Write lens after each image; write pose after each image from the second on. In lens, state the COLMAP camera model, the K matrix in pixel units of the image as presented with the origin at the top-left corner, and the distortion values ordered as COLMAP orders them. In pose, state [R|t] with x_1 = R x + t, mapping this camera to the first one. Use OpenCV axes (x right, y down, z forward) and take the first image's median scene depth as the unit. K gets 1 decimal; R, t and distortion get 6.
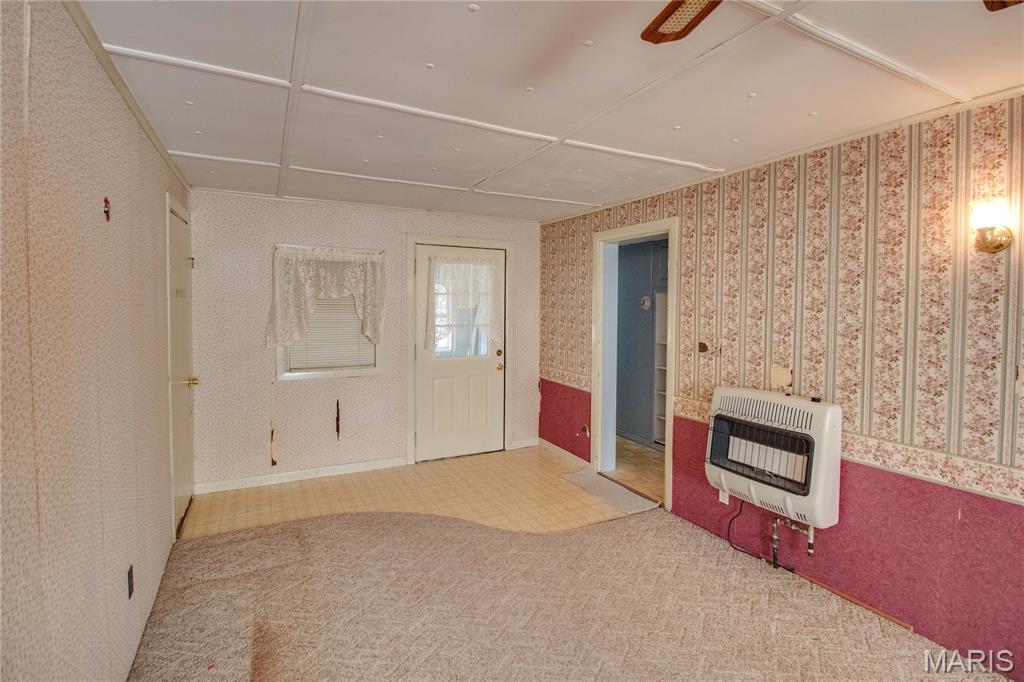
lens RADIAL K [[492.9, 0, 519.6], [0, 492.9, 333.4], [0, 0, 1]] dist [-0.009259, -0.002729]
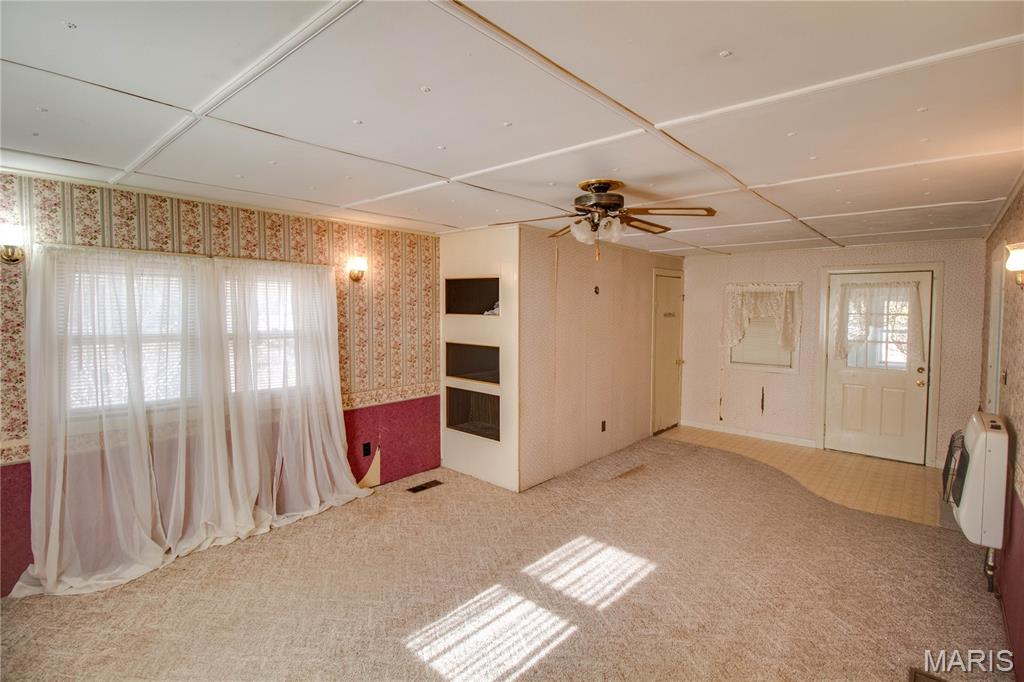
lens RADIAL K [[492.9, 0, 513.5], [0, 492.9, 337.3], [0, 0, 1]] dist [-0.009259, -0.002729]
pose [[0.339566, 0.049768, -0.939265, 0.916941], [-0.057268, 0.997840, 0.032168, -0.019575], [0.938837, 0.042867, 0.341683, -0.241118]]
